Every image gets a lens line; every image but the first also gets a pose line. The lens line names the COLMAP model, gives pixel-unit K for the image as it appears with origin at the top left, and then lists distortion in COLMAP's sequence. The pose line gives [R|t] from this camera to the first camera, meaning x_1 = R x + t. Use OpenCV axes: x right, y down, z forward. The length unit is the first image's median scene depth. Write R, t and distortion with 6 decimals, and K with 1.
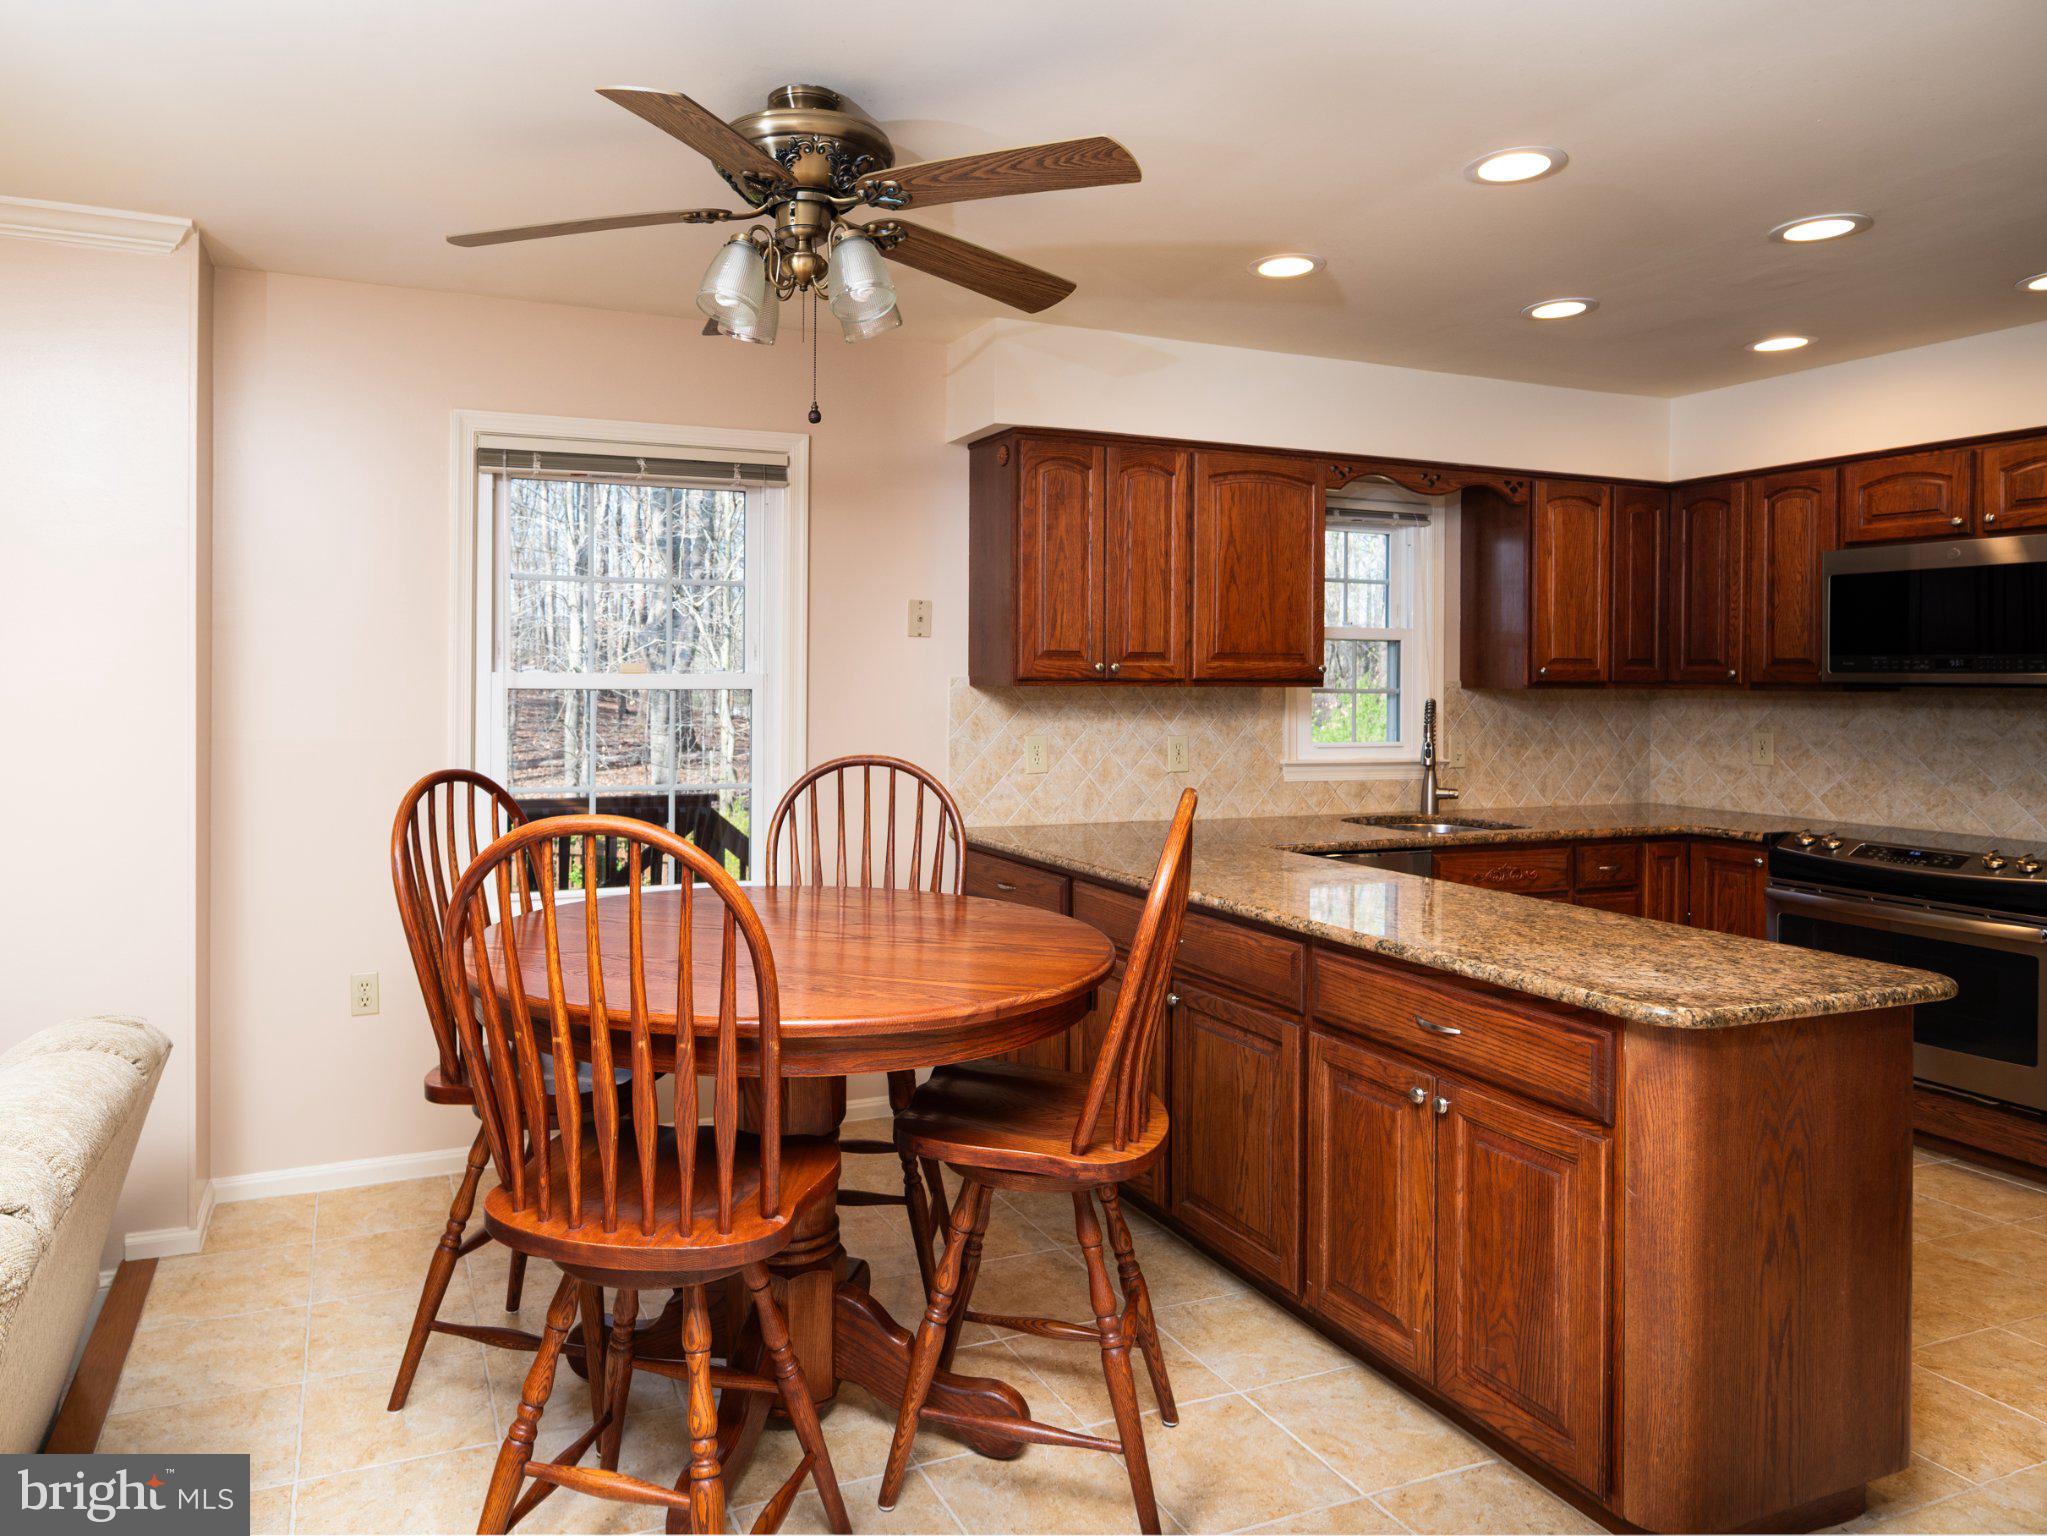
lens RADIAL K [[1327.3, 0, 879.3], [0, 1327.3, 685.3], [0, 0, 1]] dist [0.000520, 0.001170]
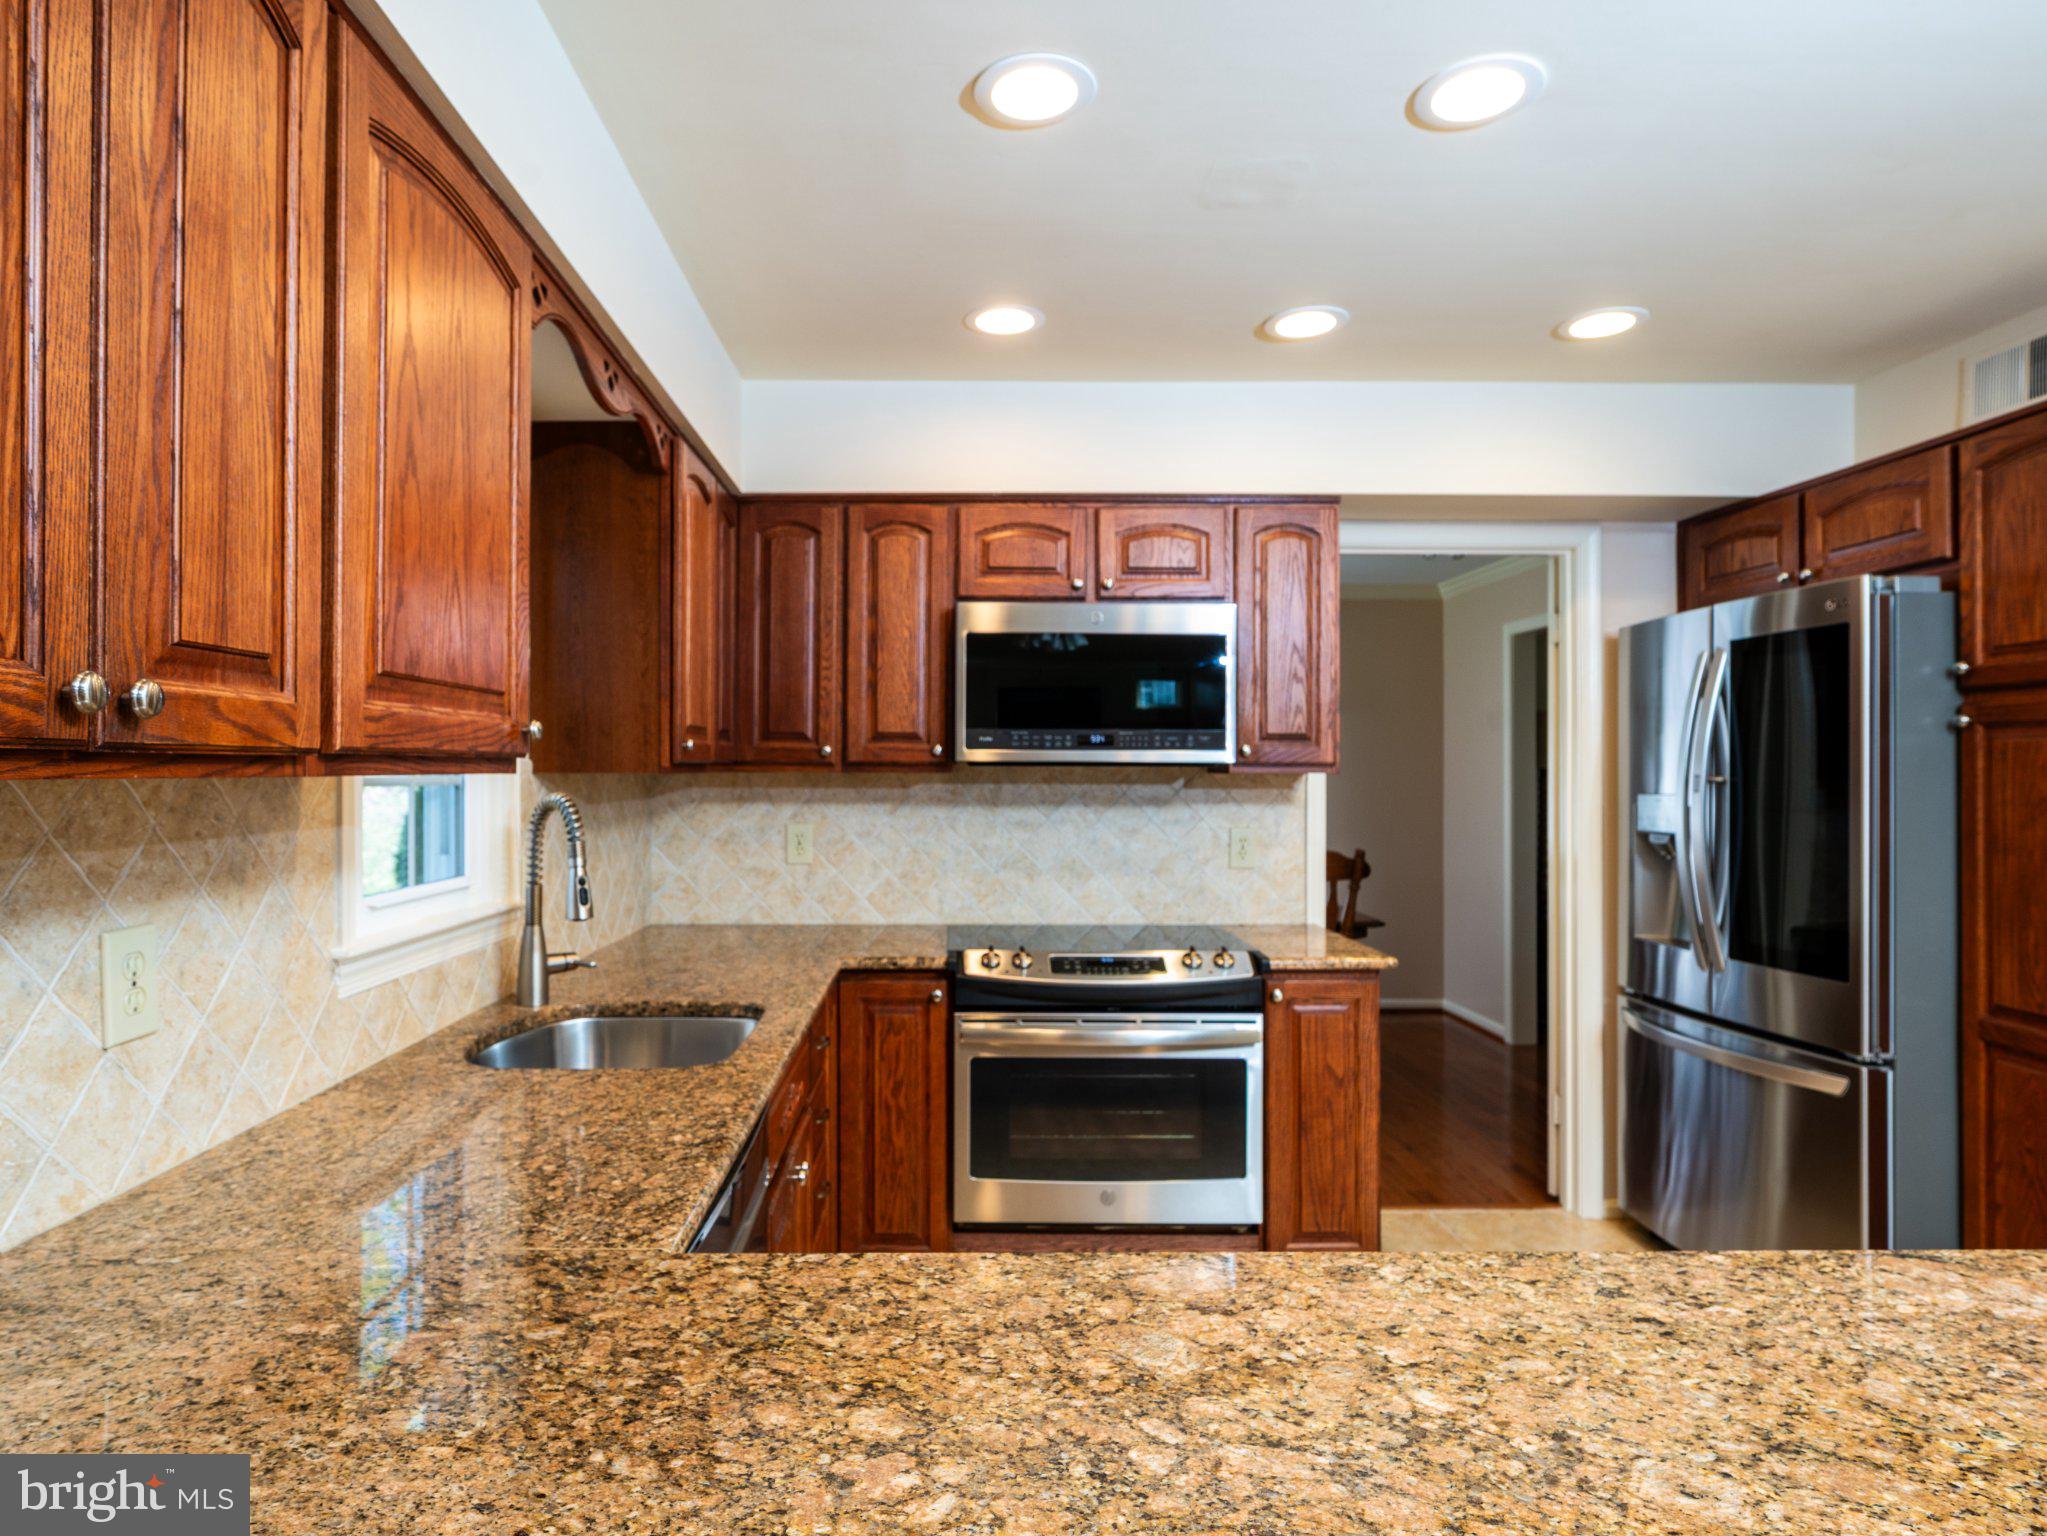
lens RADIAL K [[1159.6, 0, 930.0], [0, 1159.6, 763.9], [0, 0, 1]] dist [-0.001178, 0.000343]
pose [[0.367876, -0.002557, 0.929871, 0.032964], [0.008599, 0.999963, -0.000652, -0.000266], [-0.929835, 0.008236, 0.367884, 0.699996]]
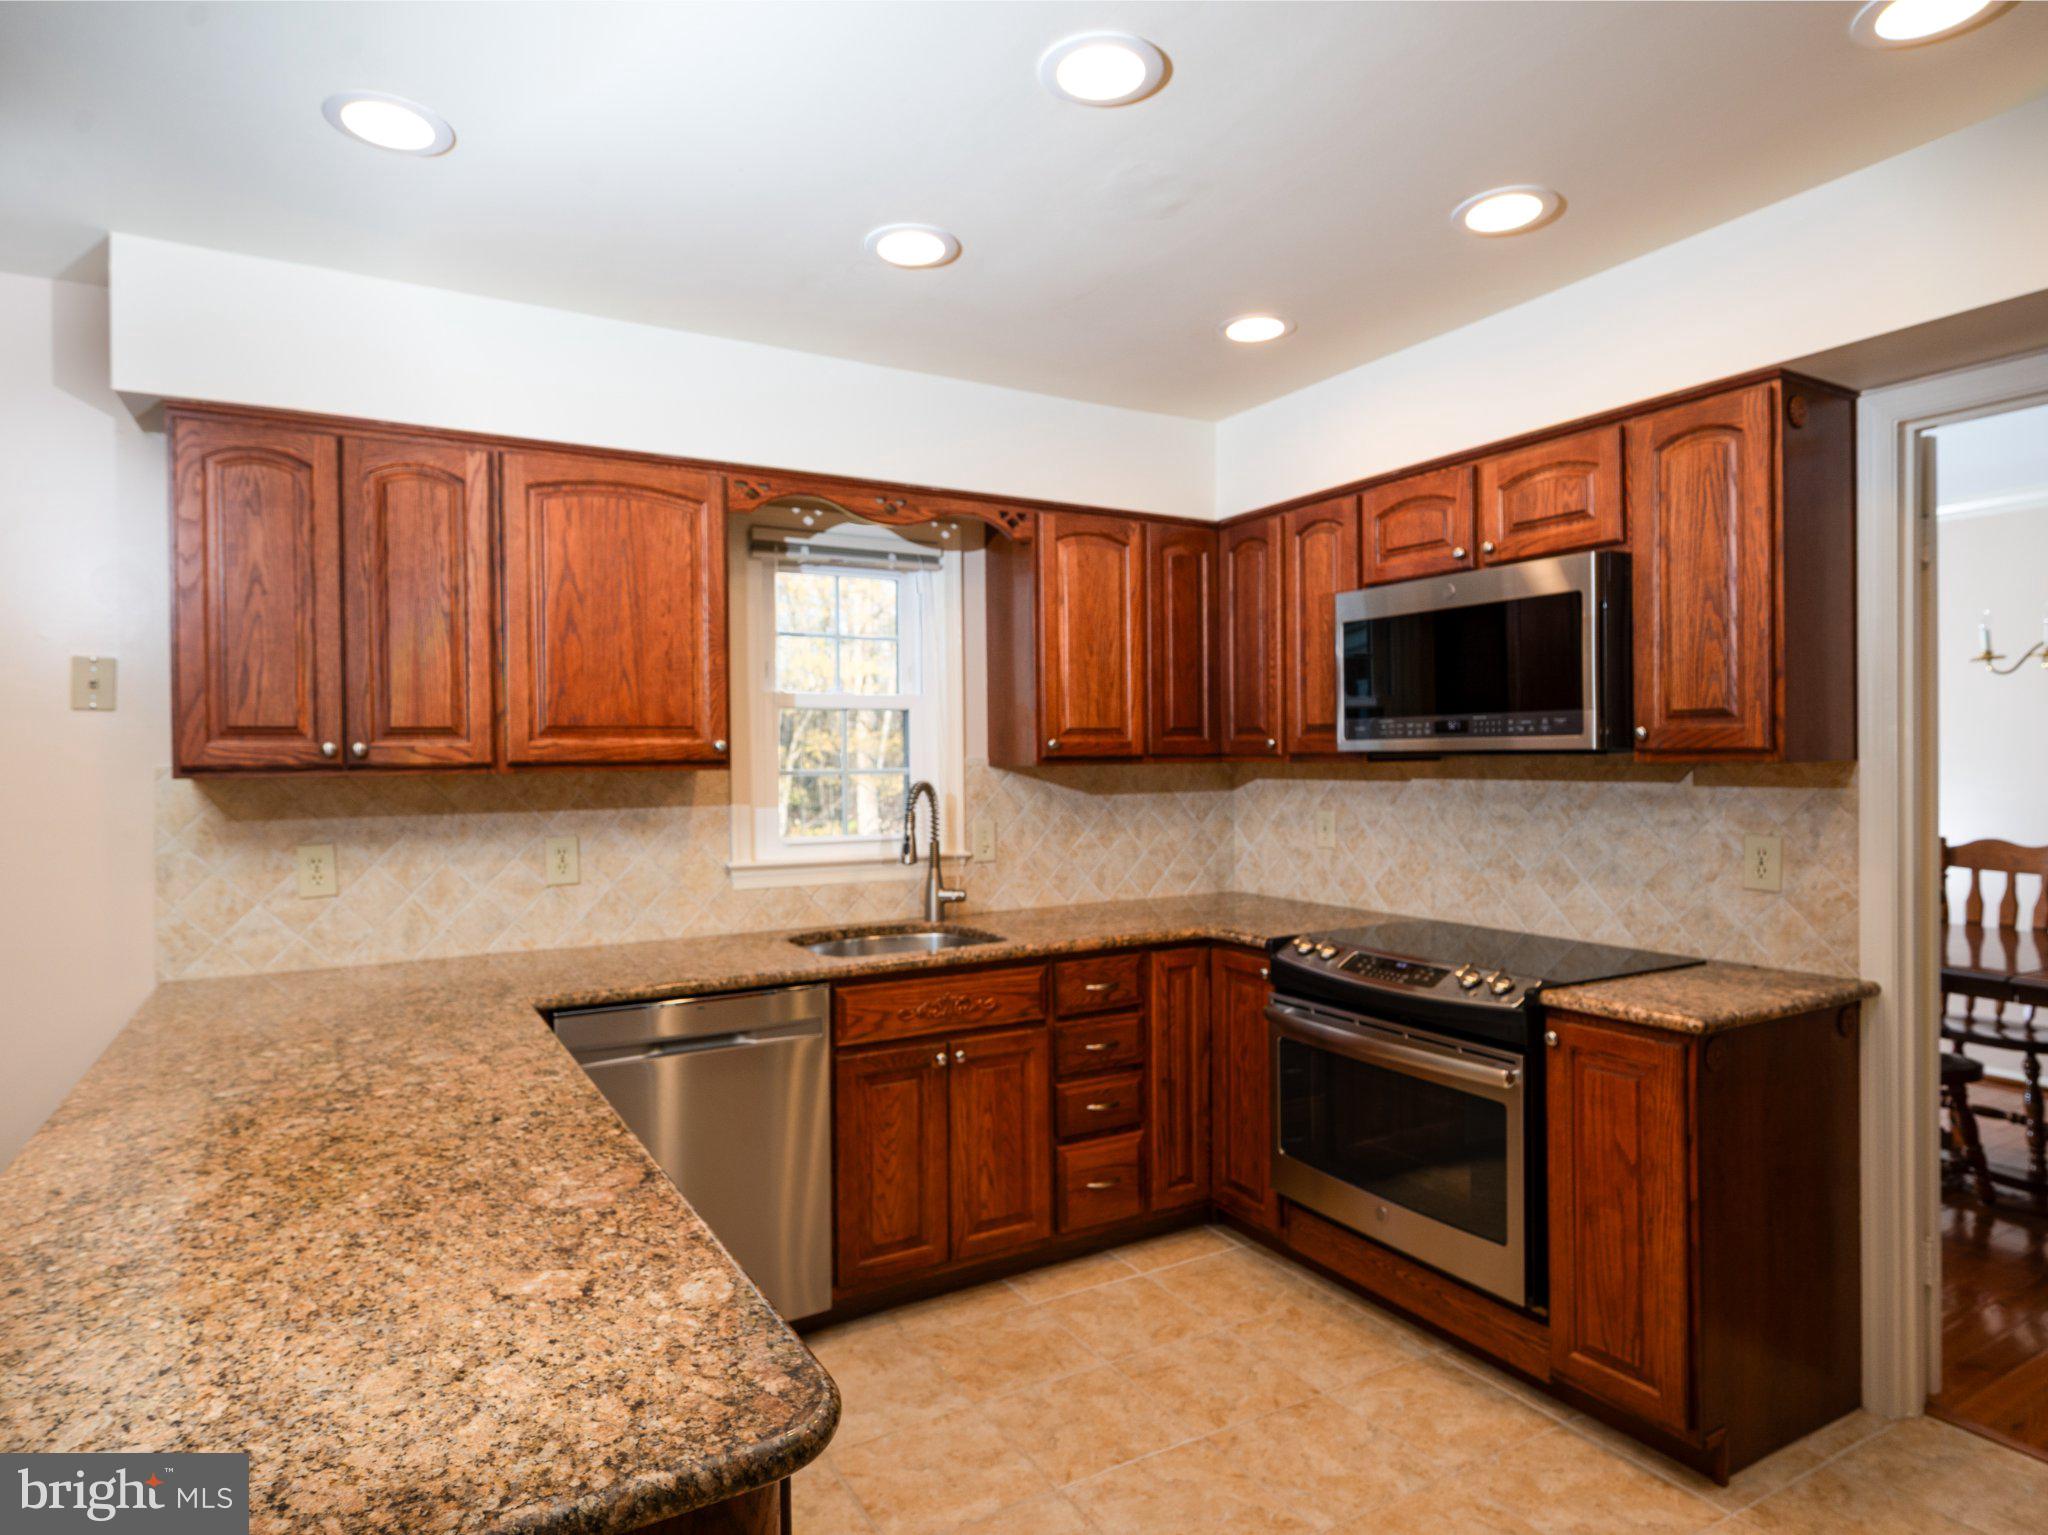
lens RADIAL K [[1173.9, 0, 1066.2], [0, 1173.9, 767.2], [0, 0, 1]] dist [0.005482, 0.000753]
pose [[0.986480, -0.019644, 0.162703, 0.393771], [0.019268, 0.999807, 0.003890, 0.001000], [-0.162748, -0.000702, 0.986667, 0.283525]]
